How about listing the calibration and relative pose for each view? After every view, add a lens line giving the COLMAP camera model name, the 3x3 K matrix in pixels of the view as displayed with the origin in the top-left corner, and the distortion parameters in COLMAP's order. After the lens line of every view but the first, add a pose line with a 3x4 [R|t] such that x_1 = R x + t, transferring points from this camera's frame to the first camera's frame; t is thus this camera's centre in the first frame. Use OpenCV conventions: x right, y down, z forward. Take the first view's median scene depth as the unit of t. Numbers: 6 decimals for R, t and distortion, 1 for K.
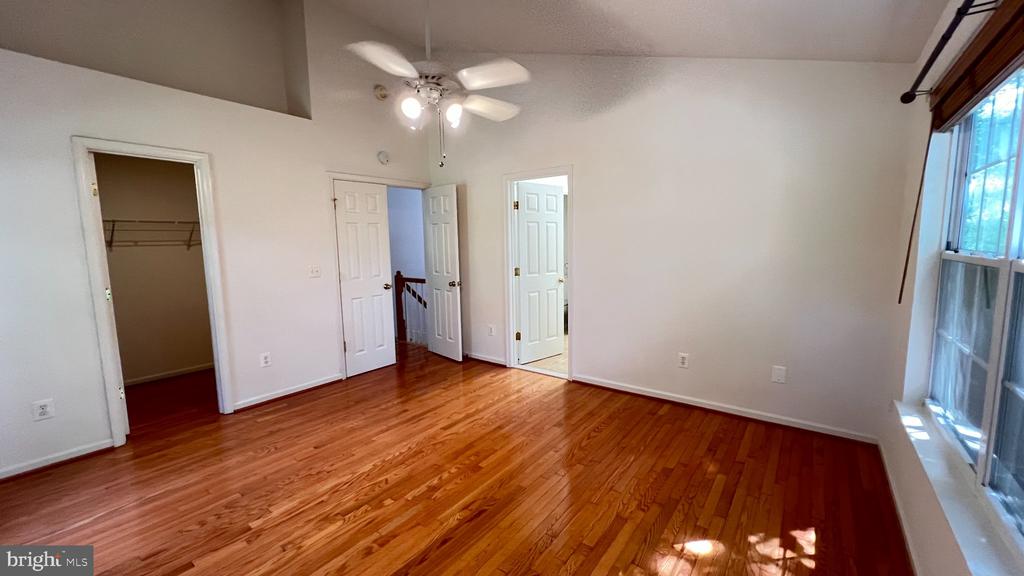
lens RADIAL K [[409.1, 0, 512.0], [0, 409.1, 288.0], [0, 0, 1]] dist [-0.002831, -0.000285]
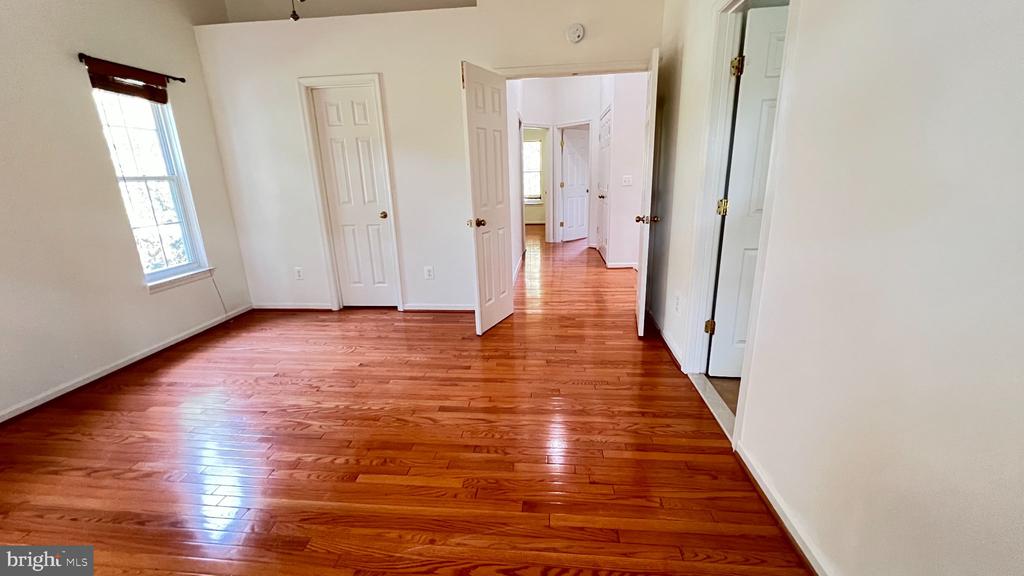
lens RADIAL K [[409.1, 0, 512.0], [0, 409.1, 288.0], [0, 0, 1]] dist [-0.002831, -0.000285]
pose [[0.518214, 0.231549, -0.823310, 0.504661], [-0.078791, 0.971485, 0.223628, -0.053330], [0.851614, -0.051018, 0.521681, 0.784969]]
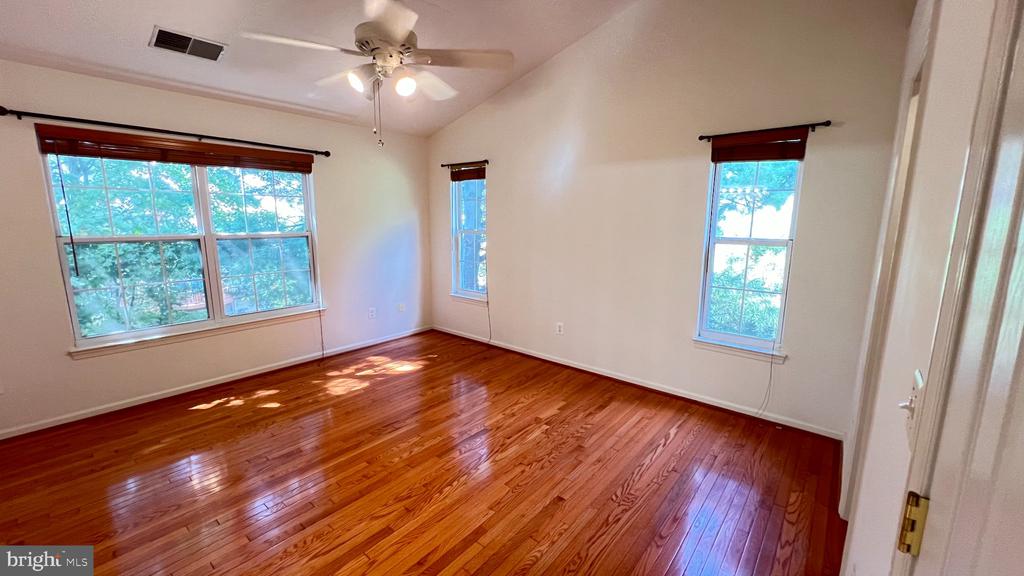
lens RADIAL K [[409.1, 0, 512.0], [0, 409.1, 288.0], [0, 0, 1]] dist [-0.002831, -0.000285]
pose [[-0.998758, -0.002368, 0.049773, -0.417848], [0.011831, 0.959037, 0.283032, -0.209533], [-0.048405, 0.283269, -0.957818, 1.605773]]
